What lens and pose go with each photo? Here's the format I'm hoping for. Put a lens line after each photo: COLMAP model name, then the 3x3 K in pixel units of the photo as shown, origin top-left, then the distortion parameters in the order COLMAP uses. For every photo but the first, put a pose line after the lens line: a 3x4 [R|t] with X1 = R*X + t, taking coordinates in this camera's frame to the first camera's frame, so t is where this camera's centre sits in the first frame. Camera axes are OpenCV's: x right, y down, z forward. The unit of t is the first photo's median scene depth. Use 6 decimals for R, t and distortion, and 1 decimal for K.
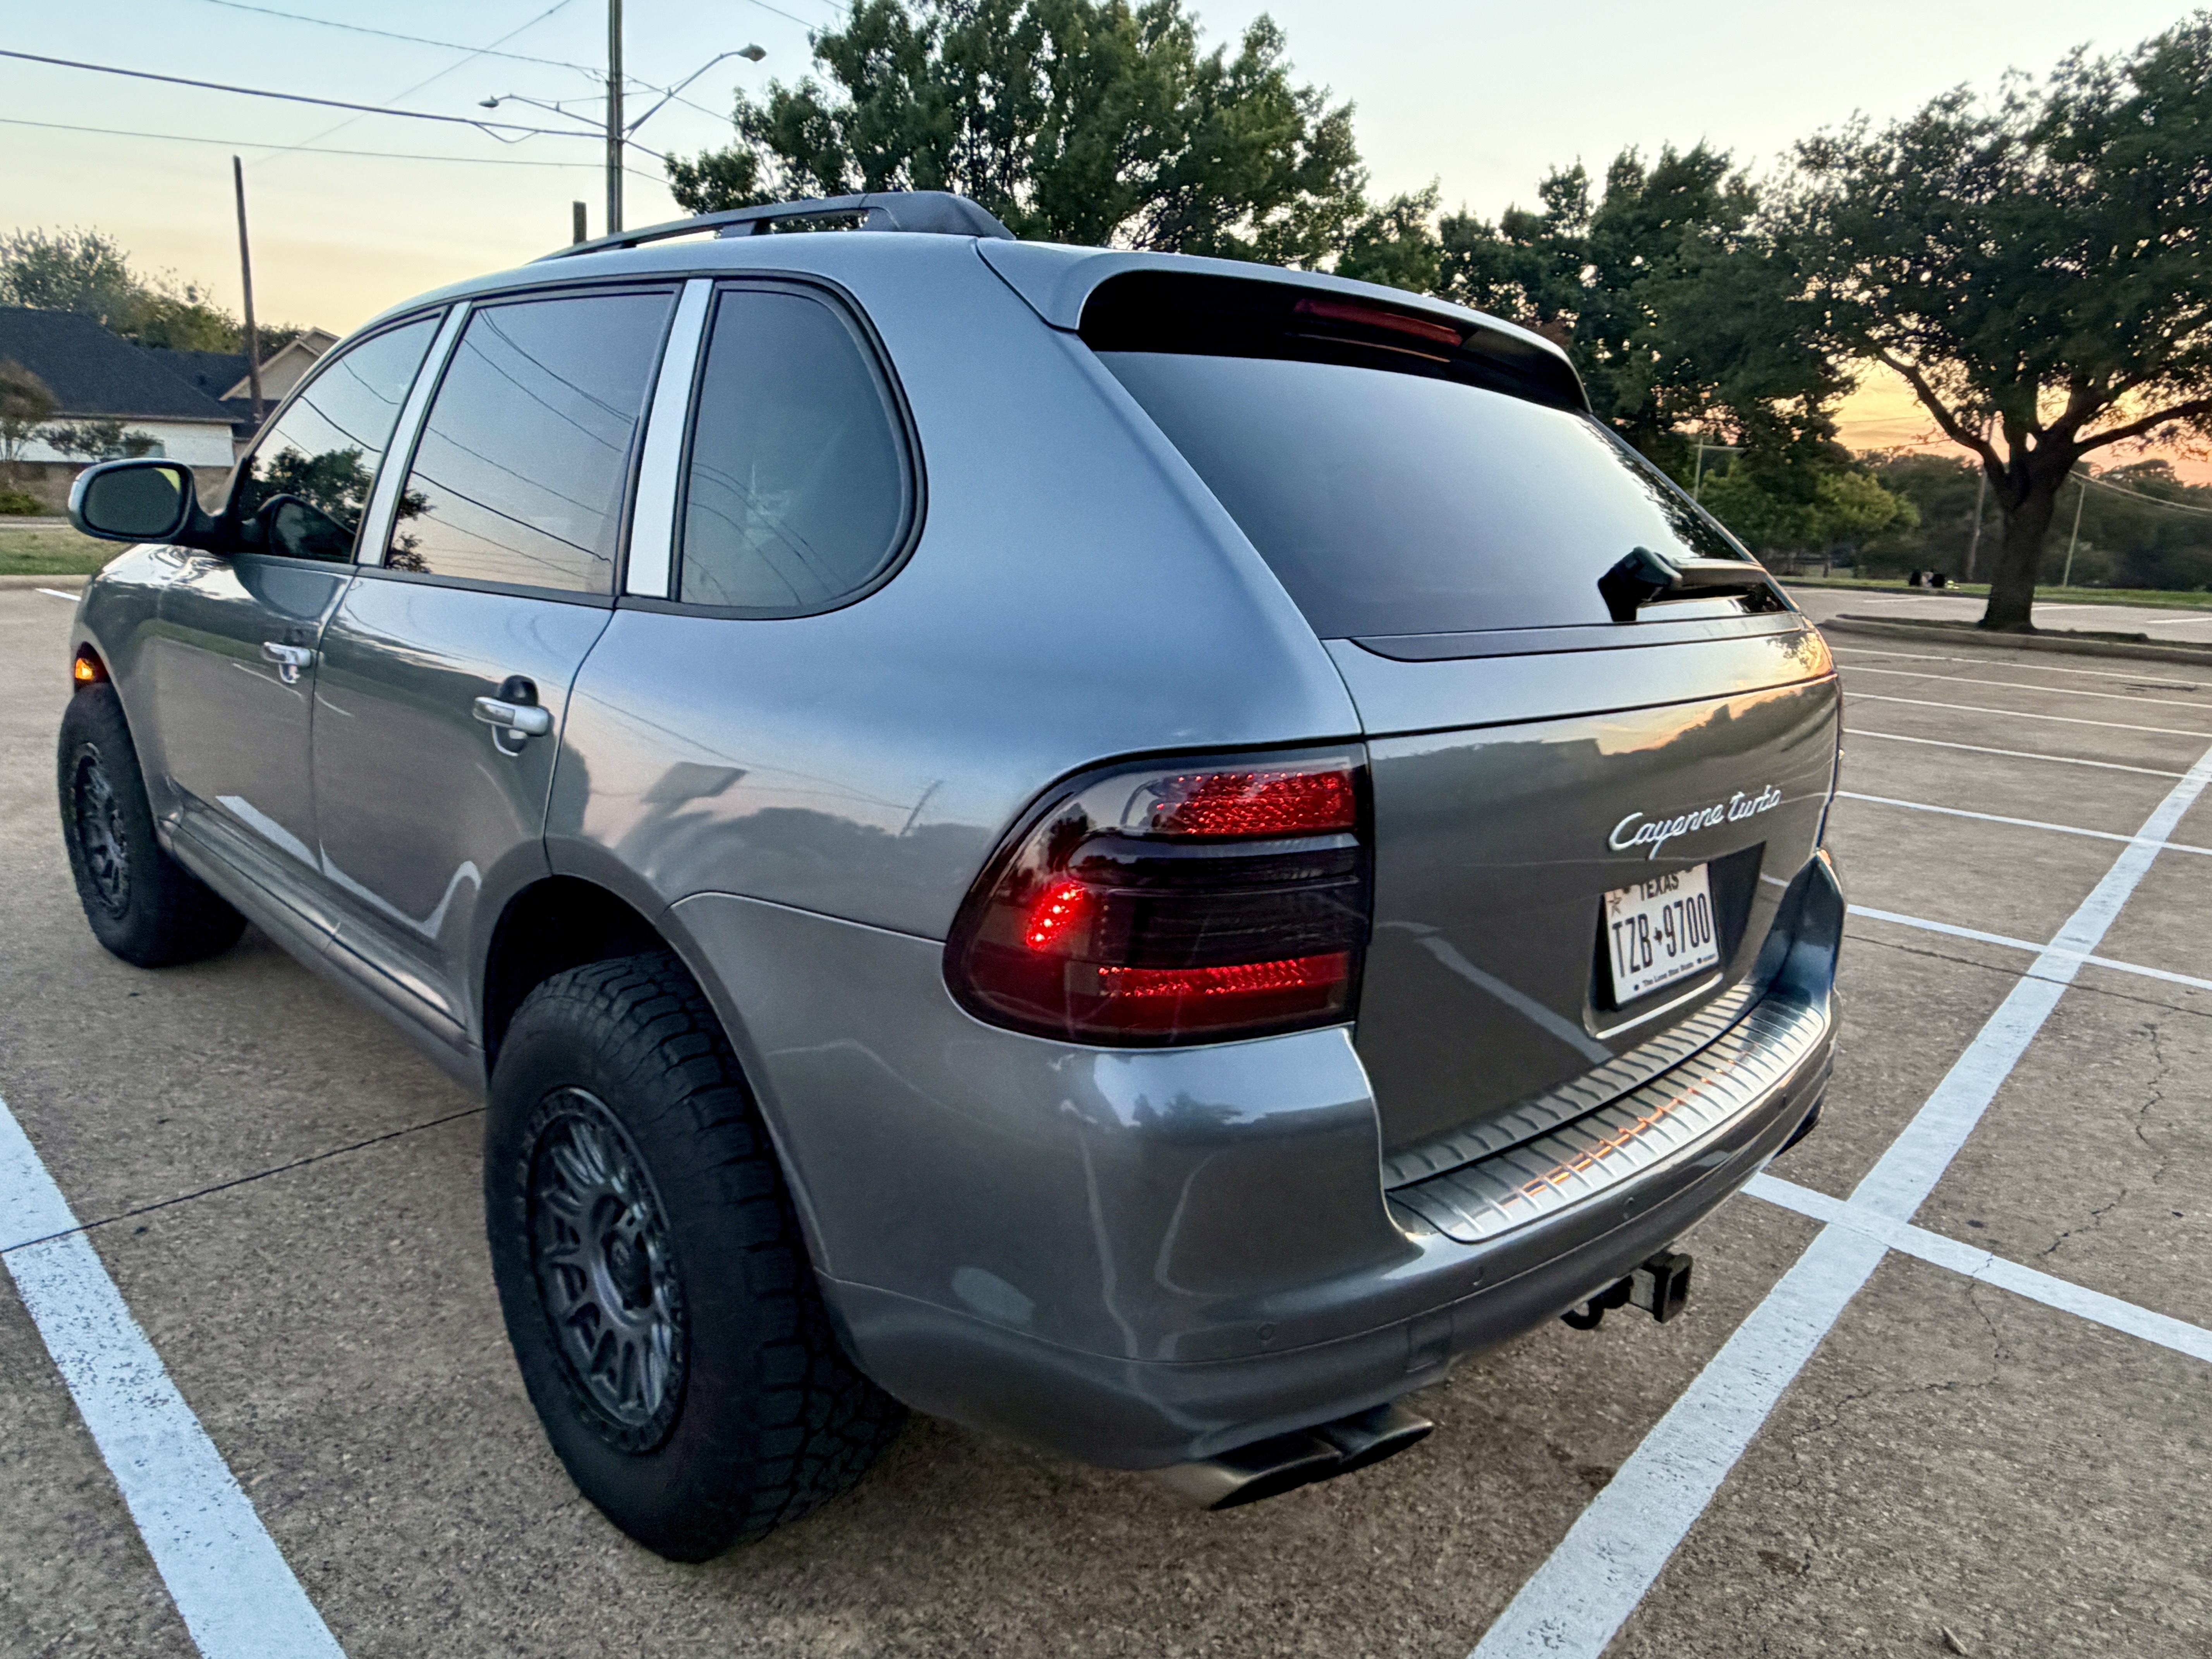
lens RADIAL K [[1424.3, 0, 1085.5], [0, 1424.3, 826.6], [0, 0, 1]] dist [-0.000156, 0.001213]
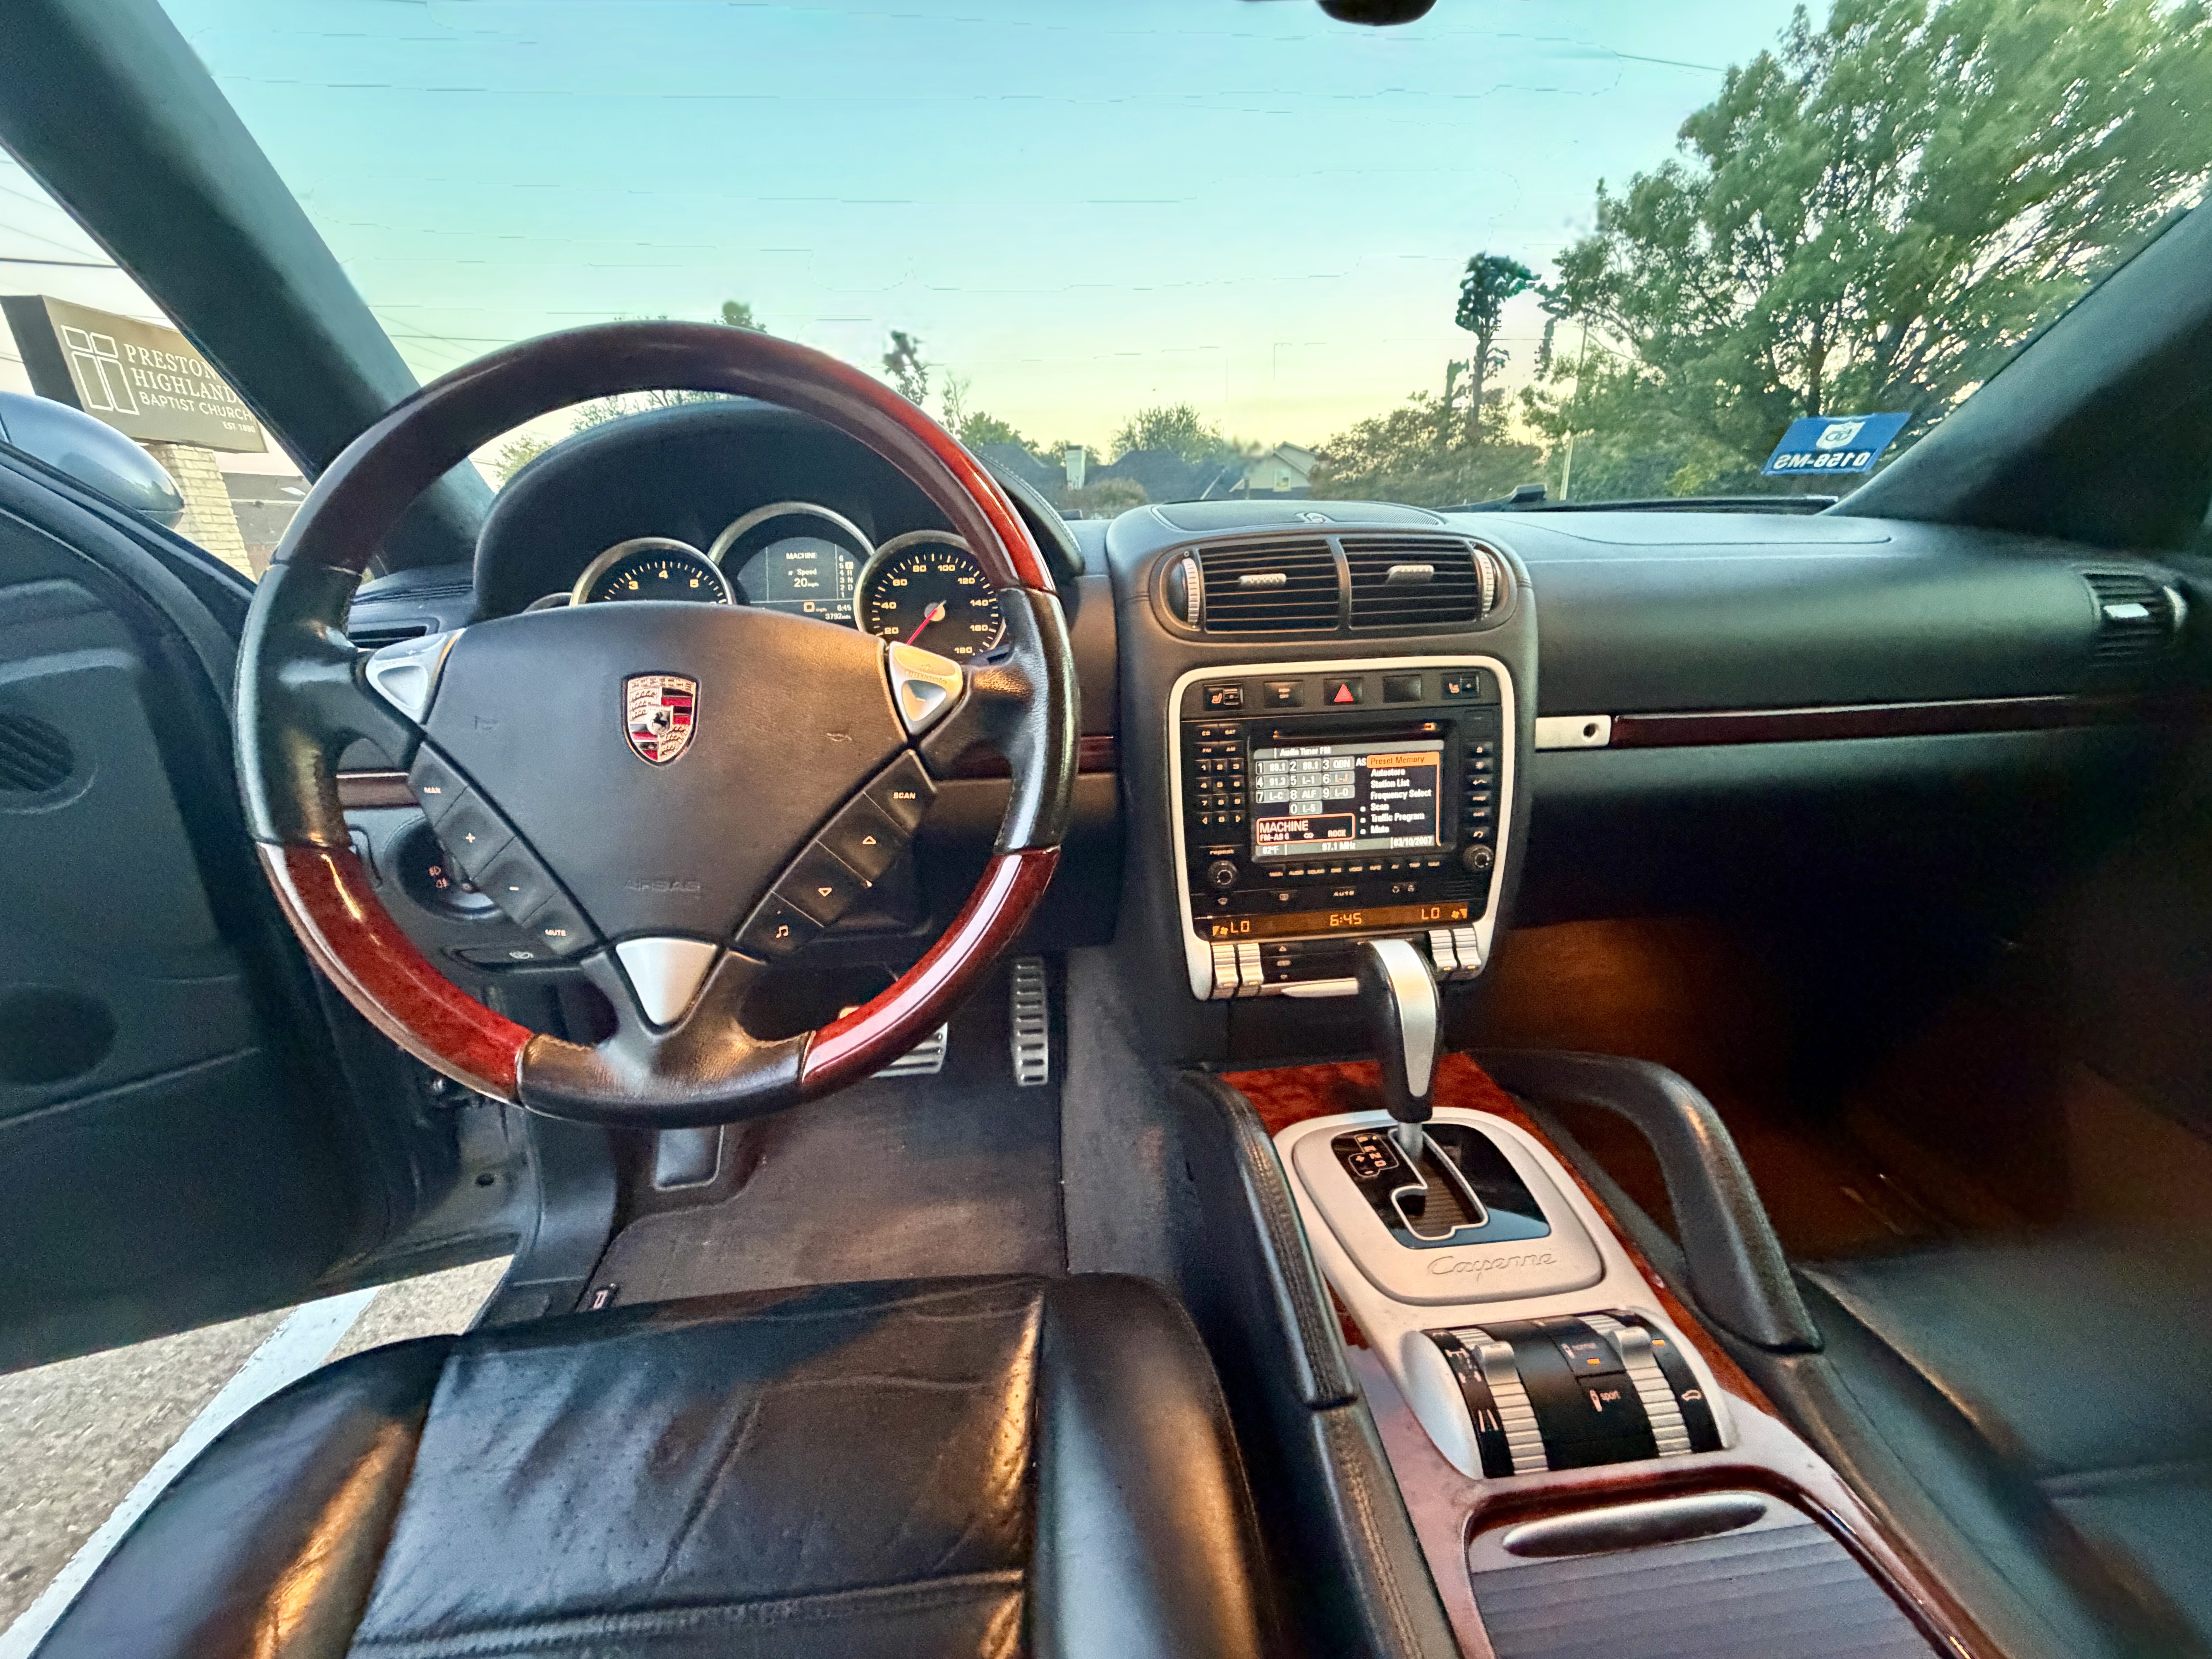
lens RADIAL K [[892.7, 0, 1089.7], [0, 892.7, 826.6], [0, 0, 1]] dist [-0.002667, 0.000534]
pose [[0.771612, 0.139705, -0.620562, -0.028994], [-0.087099, 0.989599, 0.114485, -0.019165], [0.630102, -0.034287, 0.775755, 0.098547]]
